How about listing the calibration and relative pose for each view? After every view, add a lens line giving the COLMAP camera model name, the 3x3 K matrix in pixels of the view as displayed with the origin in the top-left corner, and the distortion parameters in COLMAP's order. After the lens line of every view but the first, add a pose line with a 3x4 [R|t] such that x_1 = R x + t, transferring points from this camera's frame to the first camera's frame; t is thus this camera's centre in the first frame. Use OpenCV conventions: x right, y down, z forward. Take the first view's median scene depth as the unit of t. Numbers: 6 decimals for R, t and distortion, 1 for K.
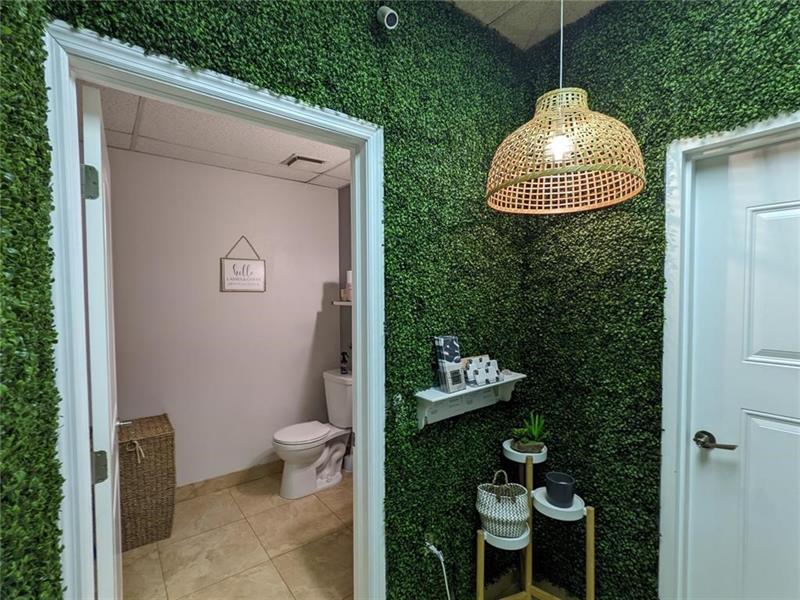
lens RADIAL K [[378.1, 0, 399.7], [0, 378.1, 302.4], [0, 0, 1]] dist [-0.000786, 0.002153]
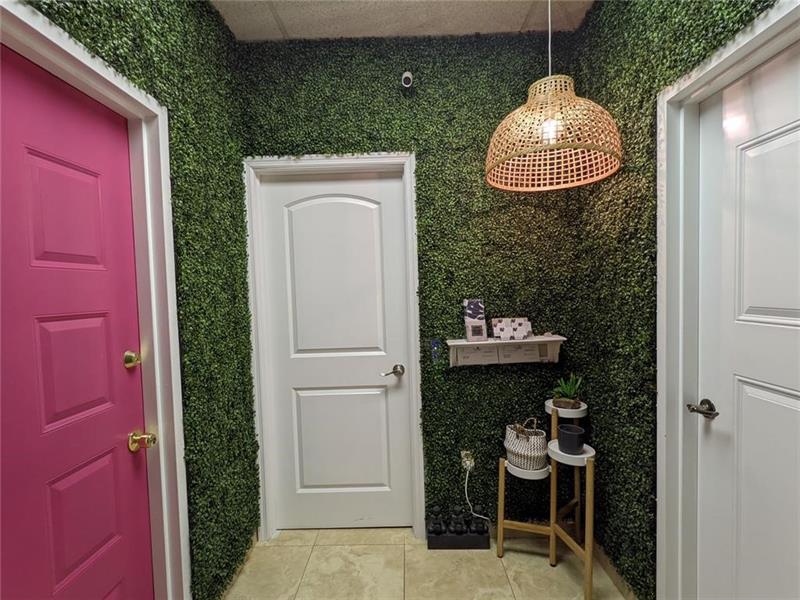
lens RADIAL K [[378.1, 0, 403.4], [0, 378.1, 301.6], [0, 0, 1]] dist [-0.000786, 0.002153]
pose [[0.785992, 0.001960, -0.618234, 0.755821], [0.008935, 0.999855, 0.014529, 0.080298], [0.618173, -0.016944, 0.785860, -0.157946]]
